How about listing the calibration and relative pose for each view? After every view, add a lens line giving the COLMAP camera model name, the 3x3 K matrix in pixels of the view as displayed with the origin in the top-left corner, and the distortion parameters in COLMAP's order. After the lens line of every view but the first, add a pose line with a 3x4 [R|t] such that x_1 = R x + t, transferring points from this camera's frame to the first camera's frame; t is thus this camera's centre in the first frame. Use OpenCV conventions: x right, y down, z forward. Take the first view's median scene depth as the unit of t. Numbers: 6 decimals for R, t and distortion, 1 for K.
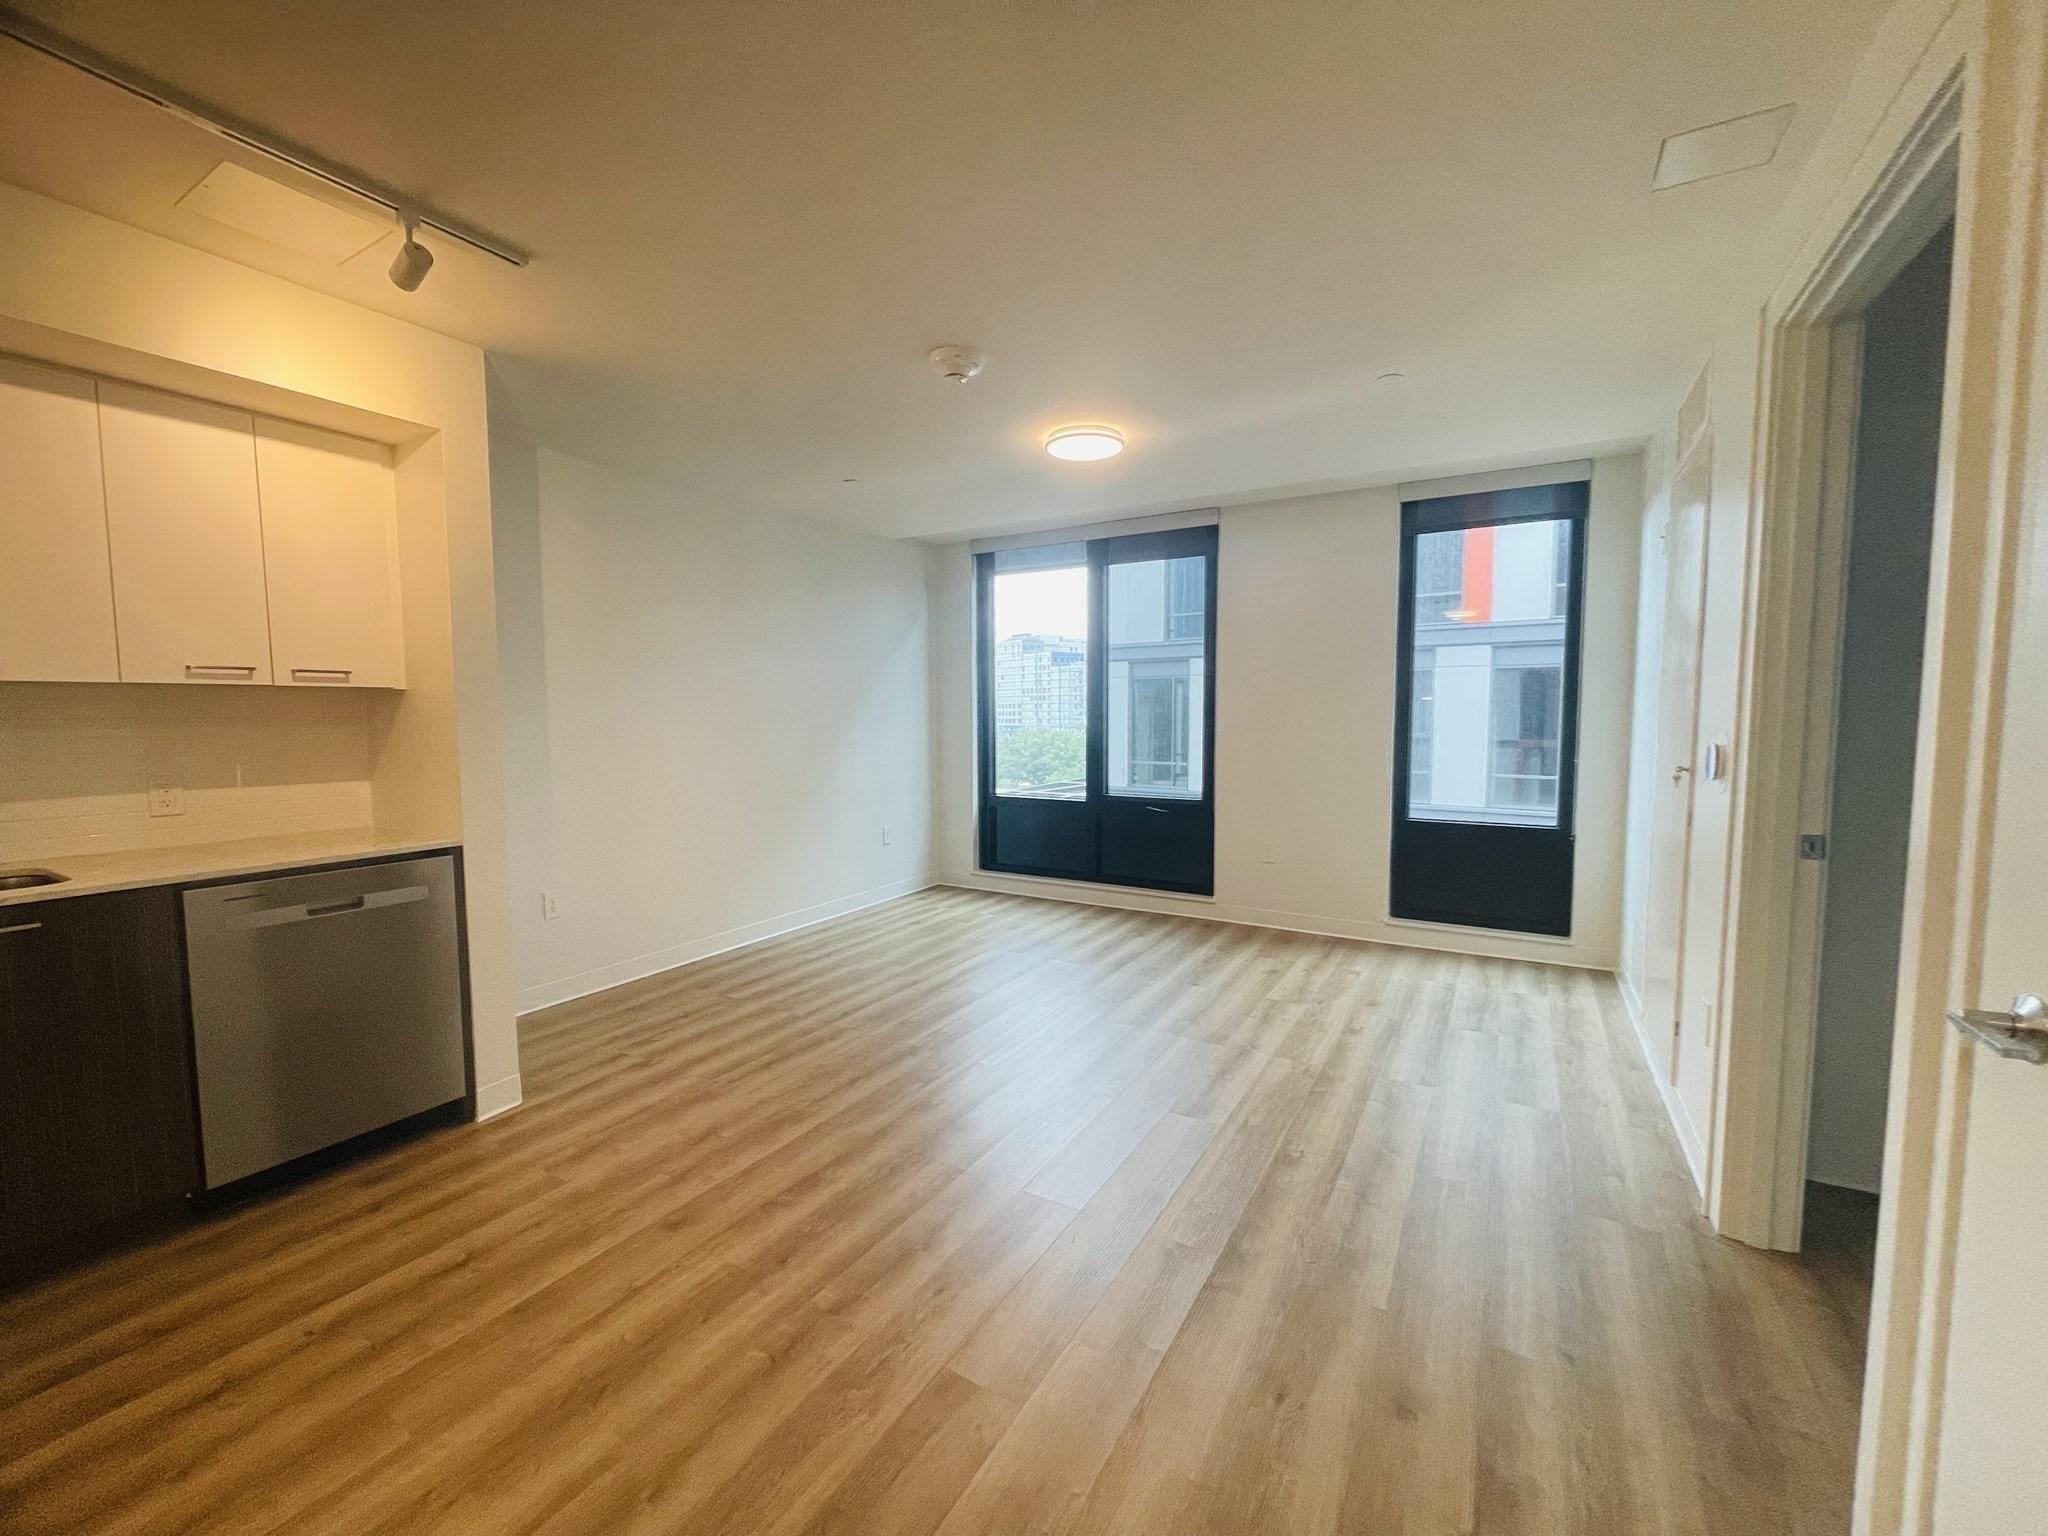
lens RADIAL K [[825.7, 0, 1021.8], [0, 825.7, 770.4], [0, 0, 1]] dist [-0.001671, -0.000219]
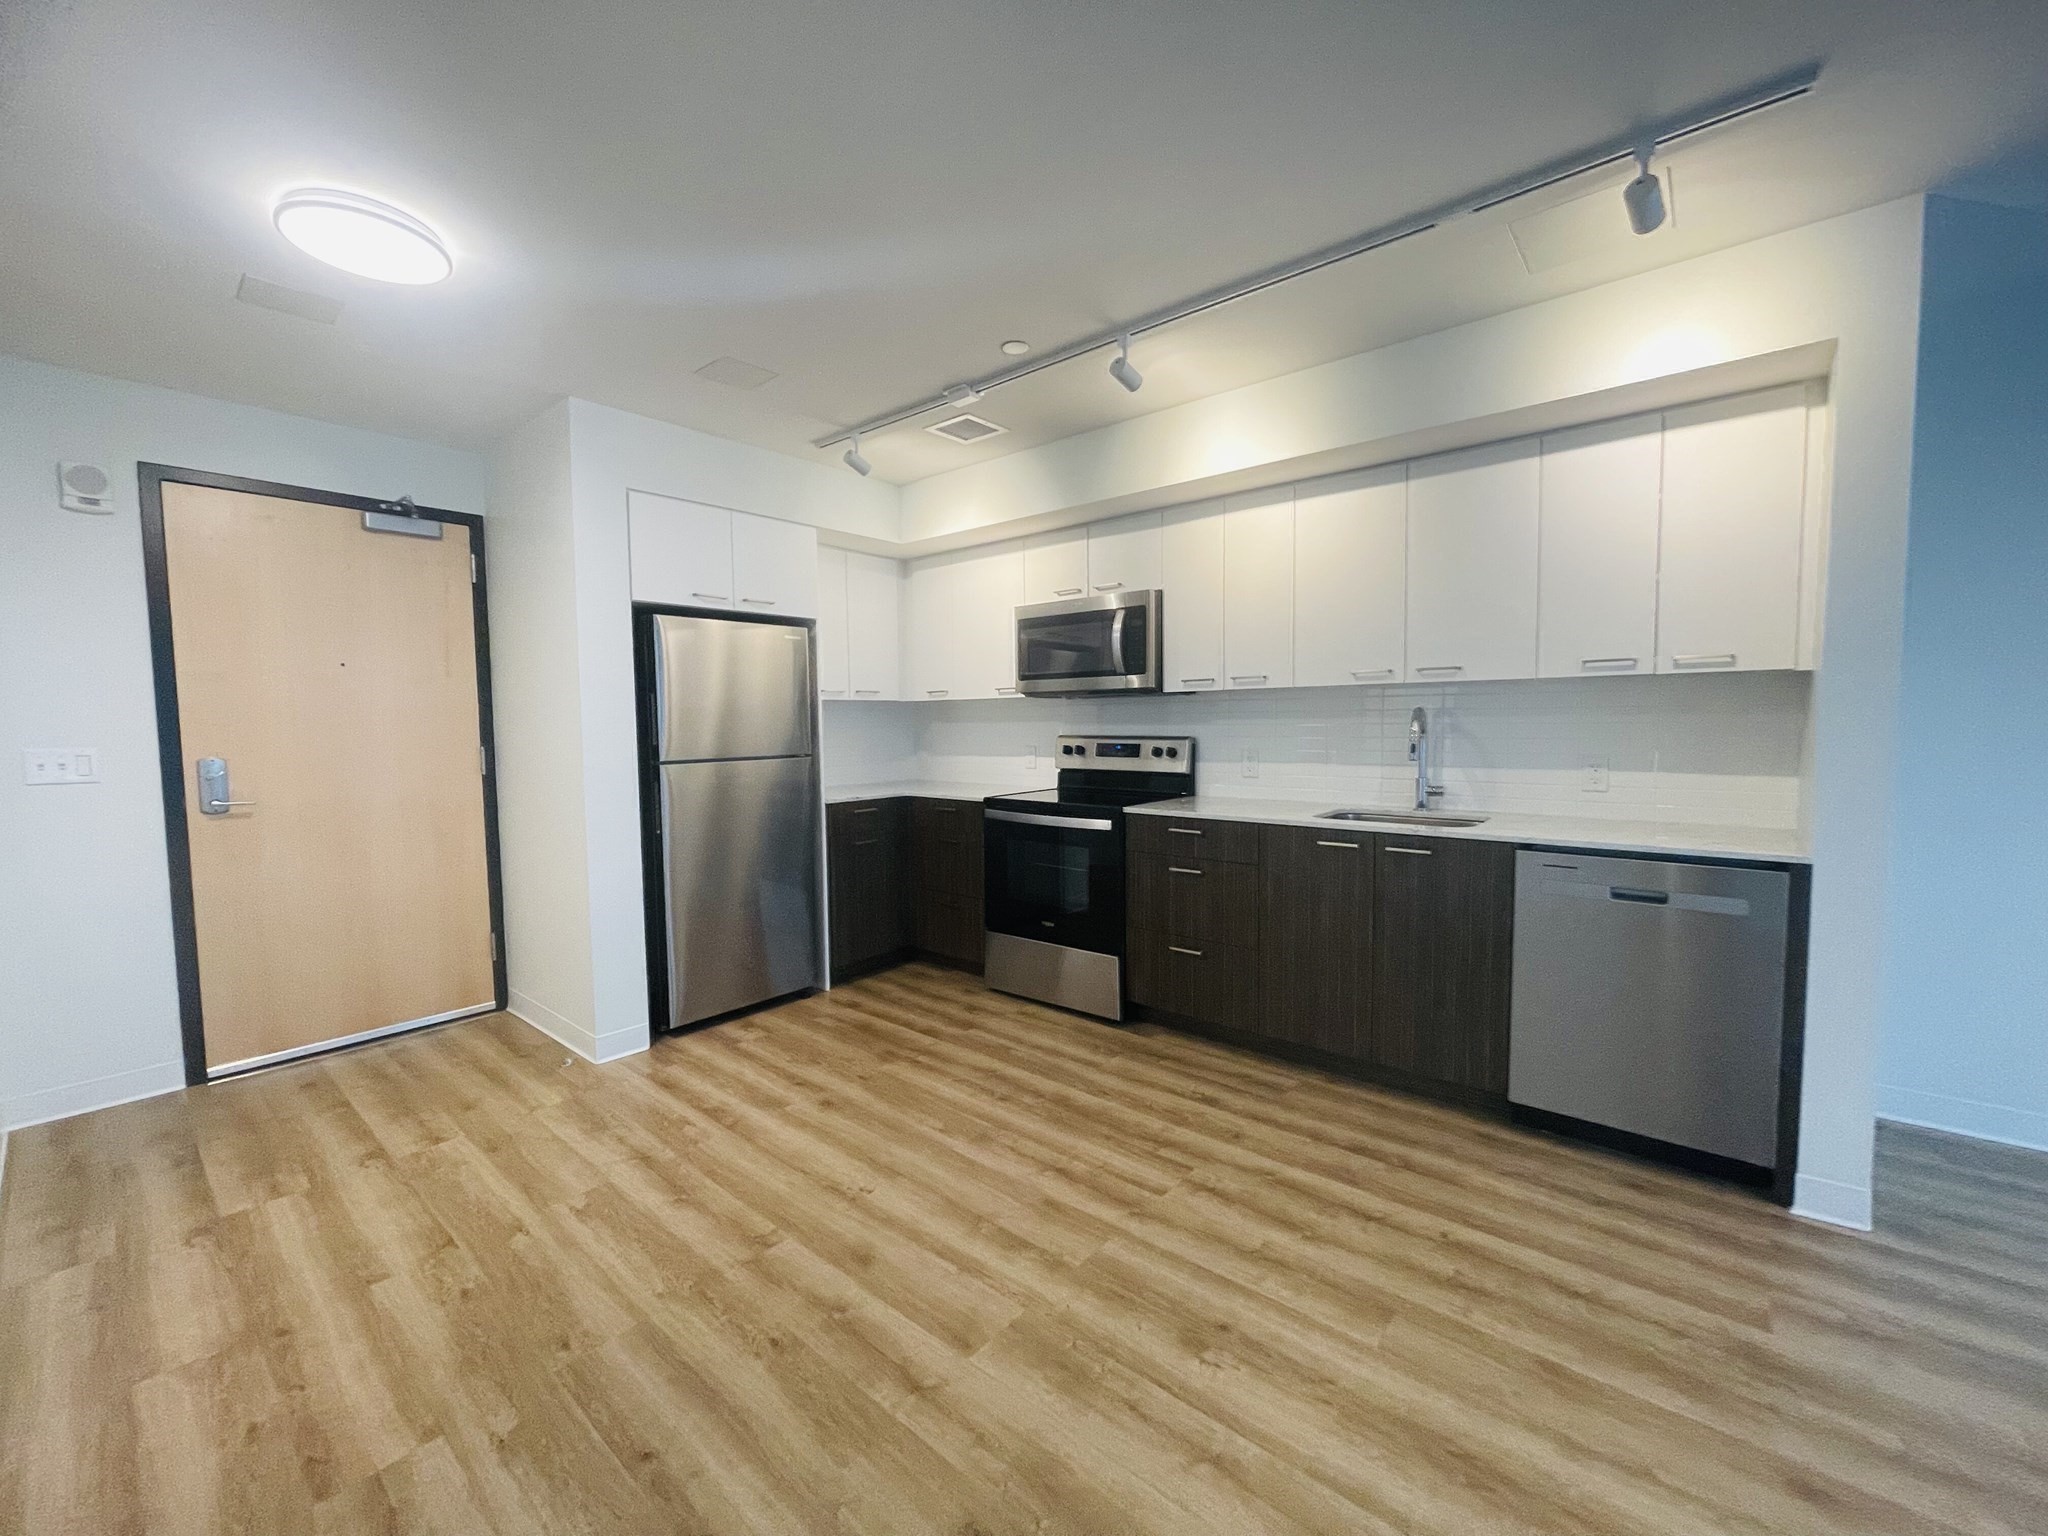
lens RADIAL K [[825.7, 0, 1021.8], [0, 825.7, 770.4], [0, 0, 1]] dist [-0.001671, -0.000219]
pose [[-0.175230, 0.069218, -0.982091, 0.227904], [-0.056933, 0.995144, 0.080296, -0.020401], [0.982880, 0.069984, -0.170438, 0.383578]]
